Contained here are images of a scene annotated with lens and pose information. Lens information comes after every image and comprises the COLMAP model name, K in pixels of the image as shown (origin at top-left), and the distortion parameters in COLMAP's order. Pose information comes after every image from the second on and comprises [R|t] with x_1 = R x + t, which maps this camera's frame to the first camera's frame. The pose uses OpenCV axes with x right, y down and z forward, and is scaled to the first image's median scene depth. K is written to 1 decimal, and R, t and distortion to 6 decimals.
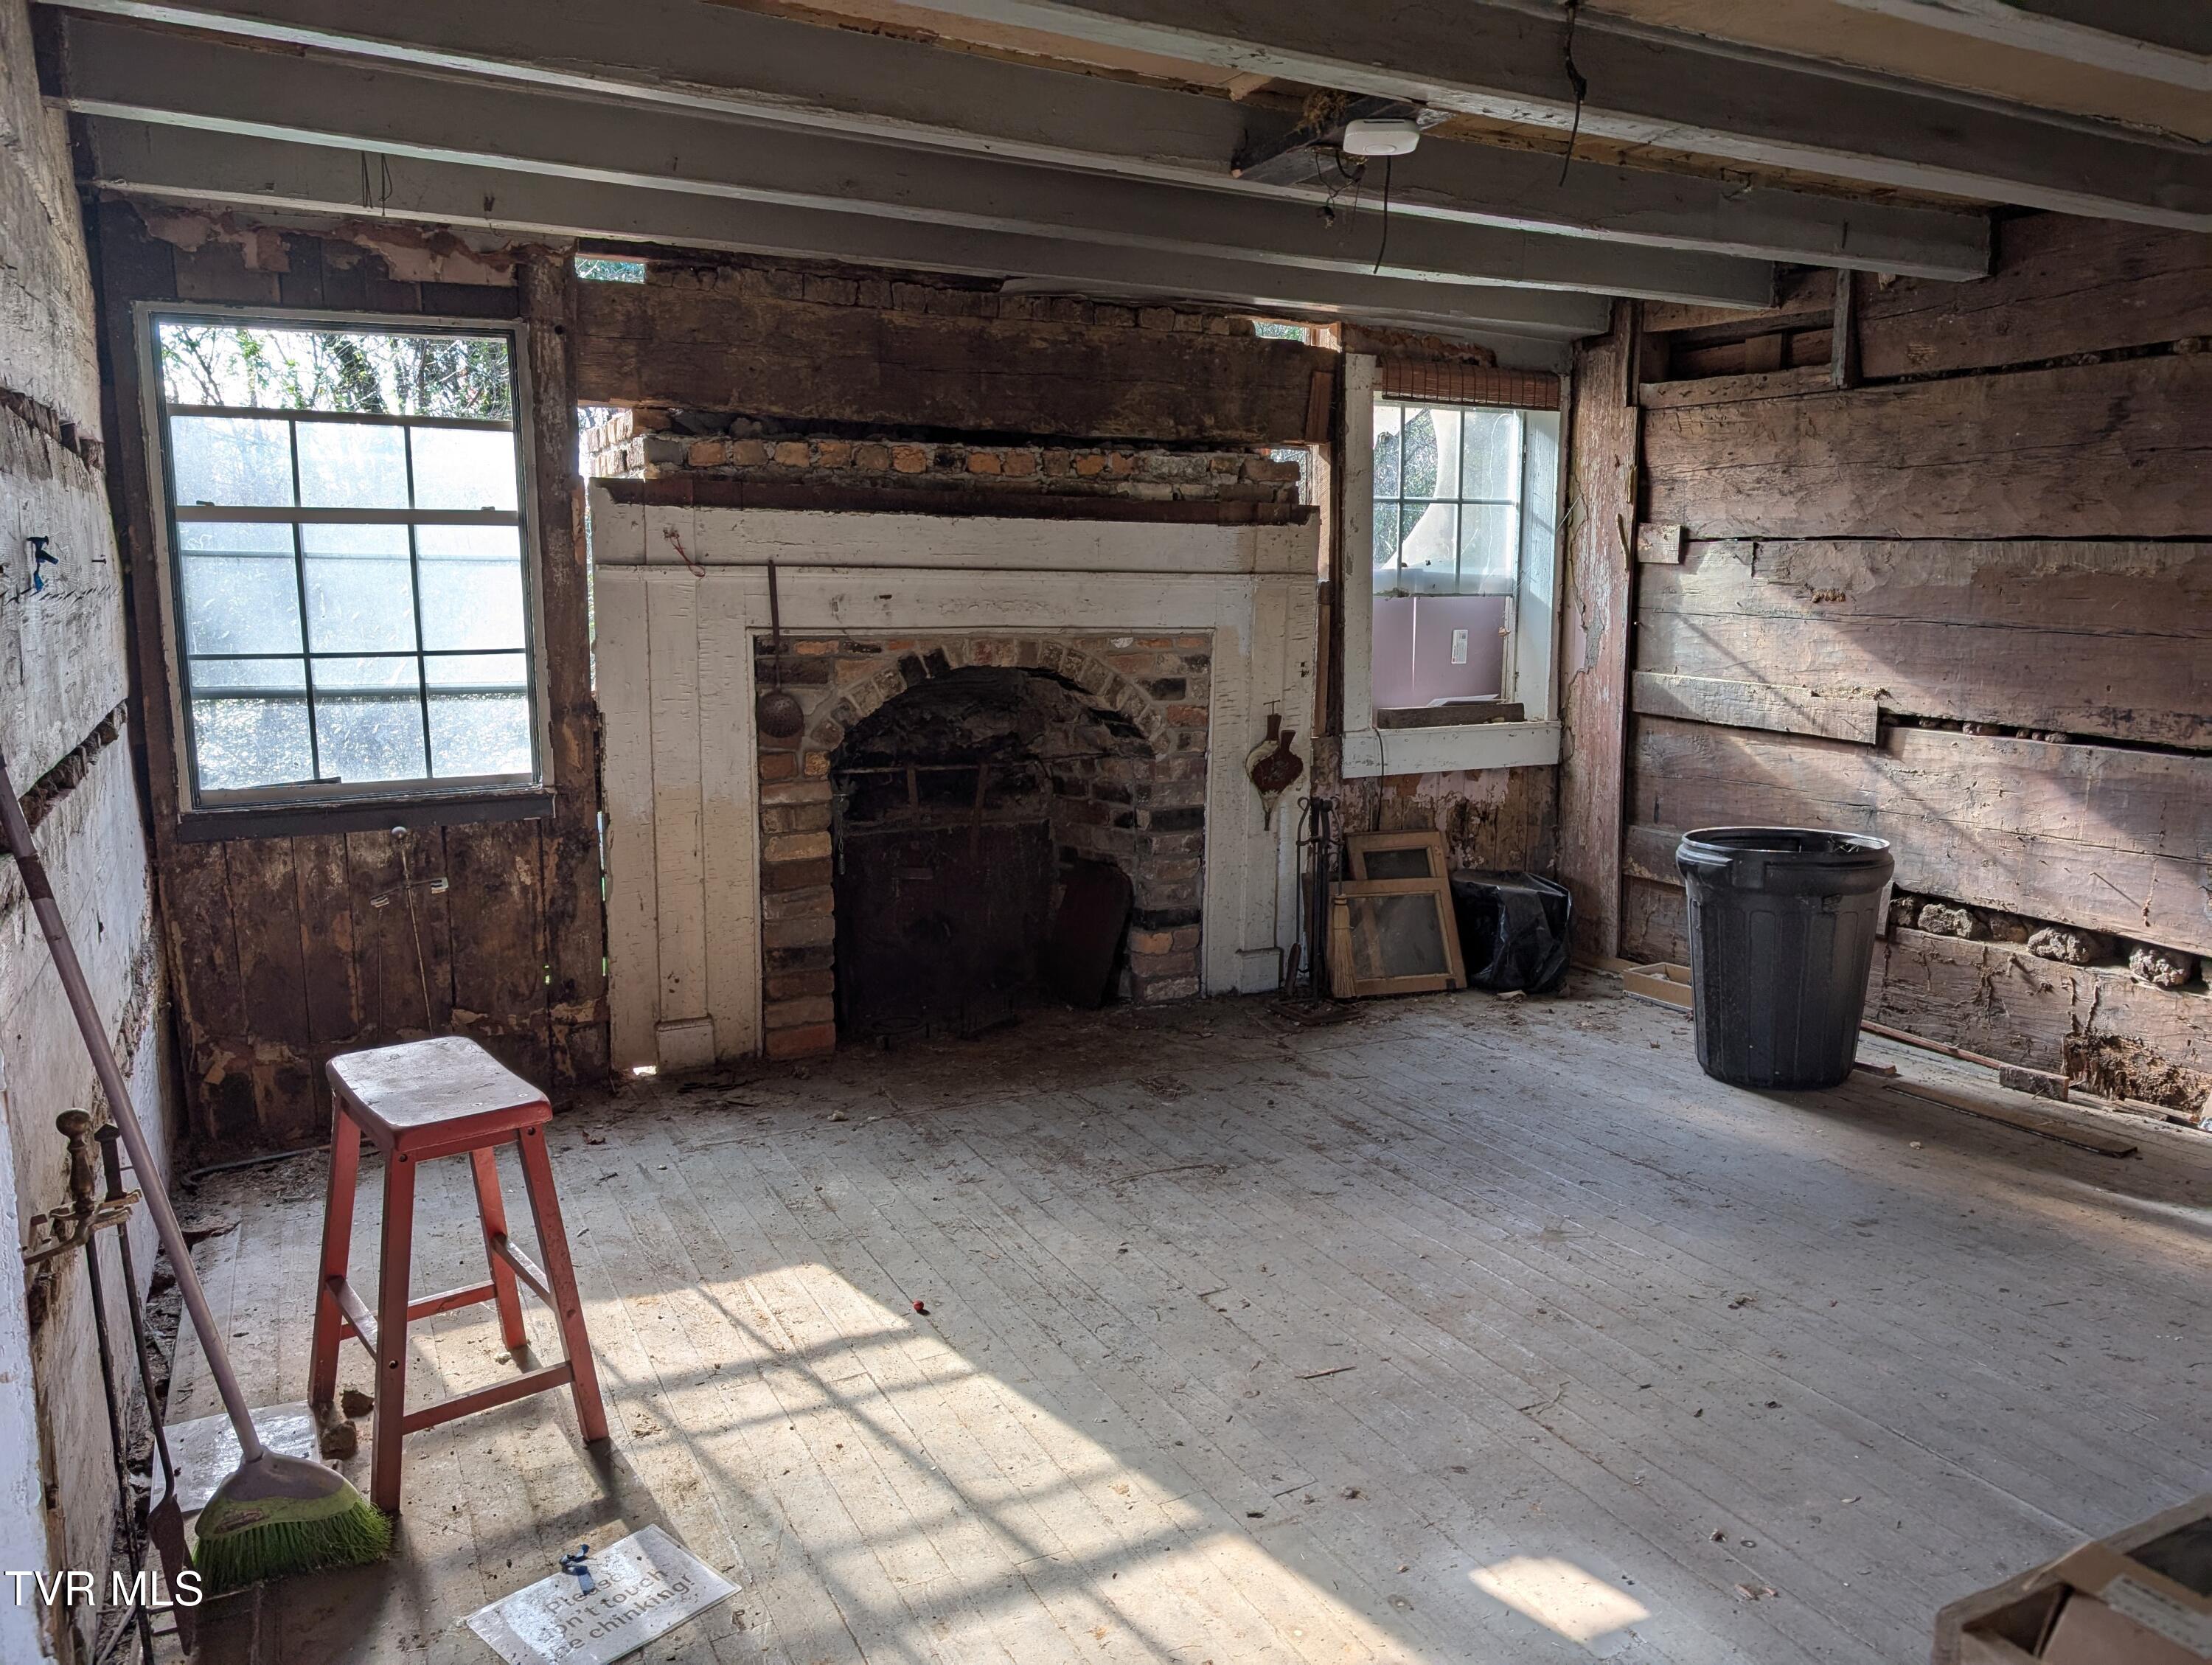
lens RADIAL K [[1581.9, 0, 1104.1], [0, 1581.9, 836.9], [0, 0, 1]] dist [-0.000344, -0.005511]
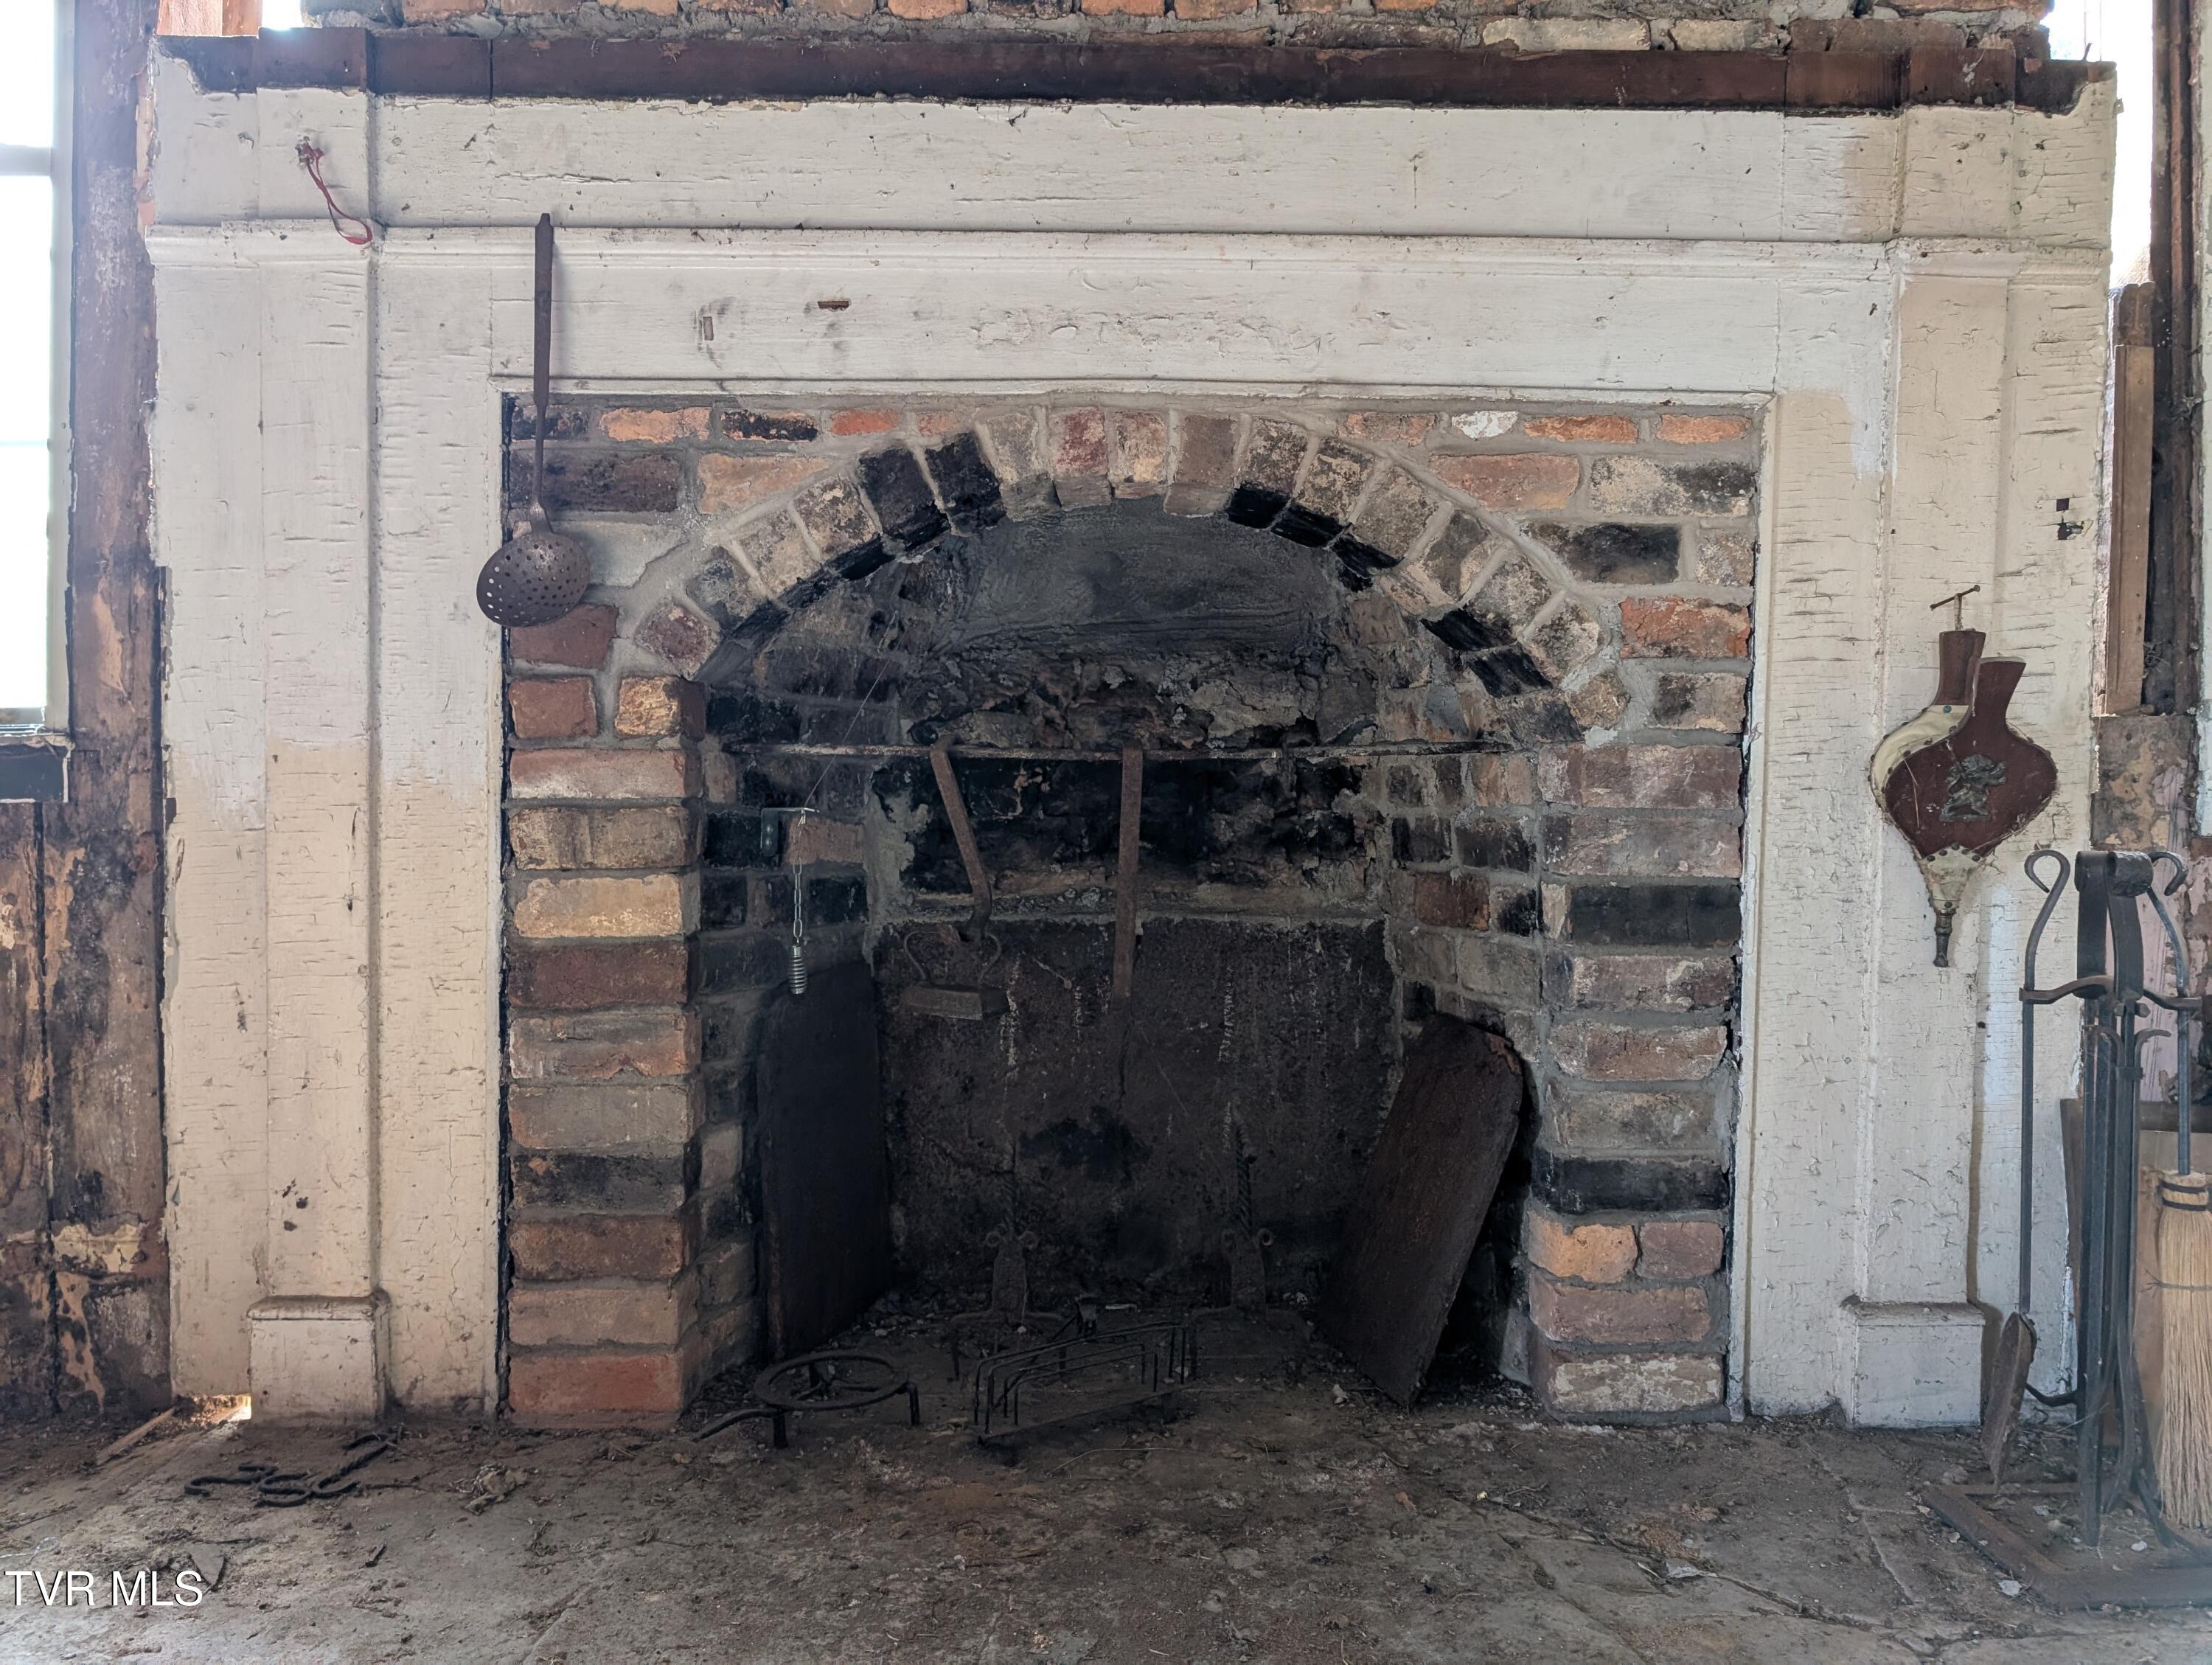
lens RADIAL K [[1581.9, 0, 1104.8], [0, 1581.9, 833.0], [0, 0, 1]] dist [-0.000344, -0.005511]
pose [[0.891148, 0.015557, -0.453447, 0.107791], [-0.074118, 0.990978, -0.111663, 0.022586], [0.447619, 0.133116, 0.884261, 0.672861]]
